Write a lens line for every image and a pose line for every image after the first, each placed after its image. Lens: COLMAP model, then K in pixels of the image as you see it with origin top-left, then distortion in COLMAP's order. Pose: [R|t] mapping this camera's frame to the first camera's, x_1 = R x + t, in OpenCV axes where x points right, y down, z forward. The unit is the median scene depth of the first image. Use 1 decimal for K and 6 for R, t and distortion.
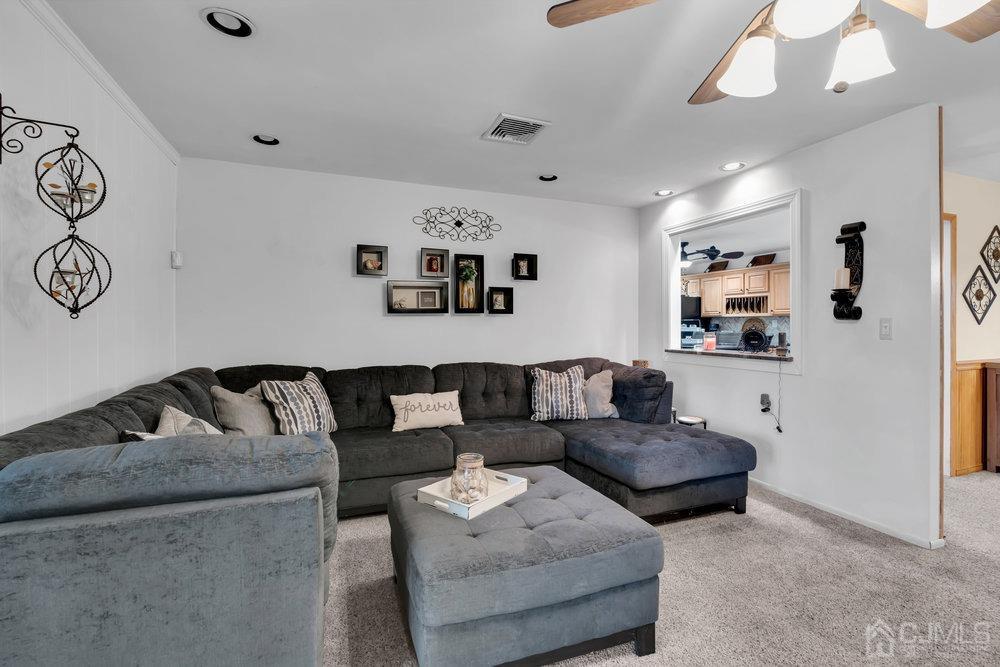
lens RADIAL K [[451.4, 0, 498.0], [0, 451.4, 329.0], [0, 0, 1]] dist [-0.003998, 0.000440]
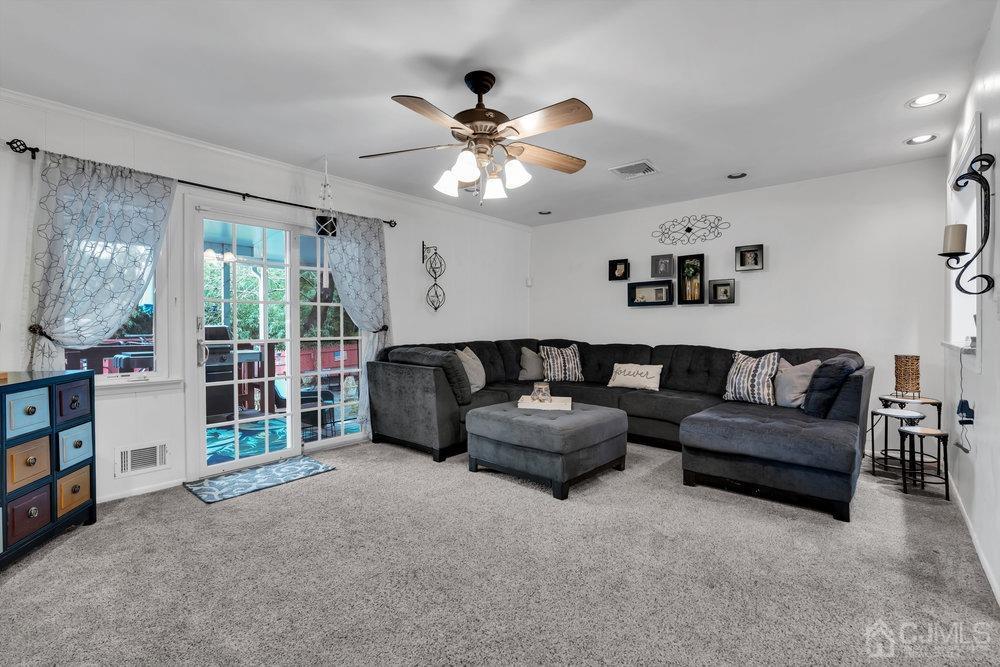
lens RADIAL K [[451.4, 0, 498.0], [0, 451.4, 329.0], [0, 0, 1]] dist [-0.003998, 0.000440]
pose [[0.462279, 0.009353, -0.886685, 0.793697], [-0.008234, 0.999947, 0.006254, 0.028723], [0.886696, 0.004410, 0.462332, -0.001766]]
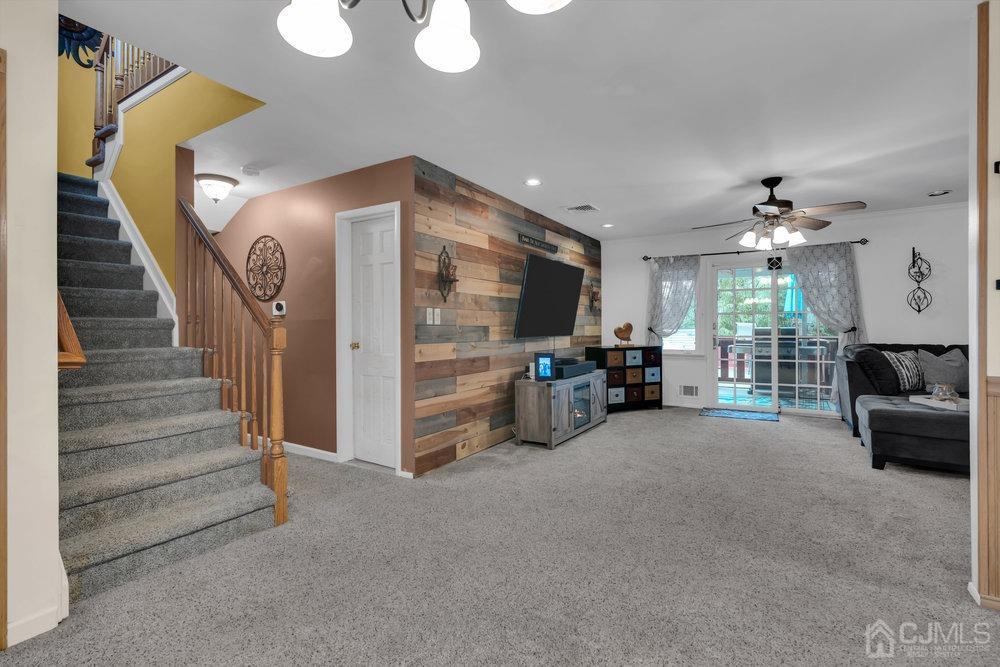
lens RADIAL K [[451.4, 0, 498.0], [0, 451.4, 329.0], [0, 0, 1]] dist [-0.003998, 0.000440]
pose [[-0.802816, 0.006239, -0.596194, 1.372980], [-0.000749, 0.999934, 0.011472, 0.020283], [0.596226, 0.009656, -0.802759, 0.745662]]
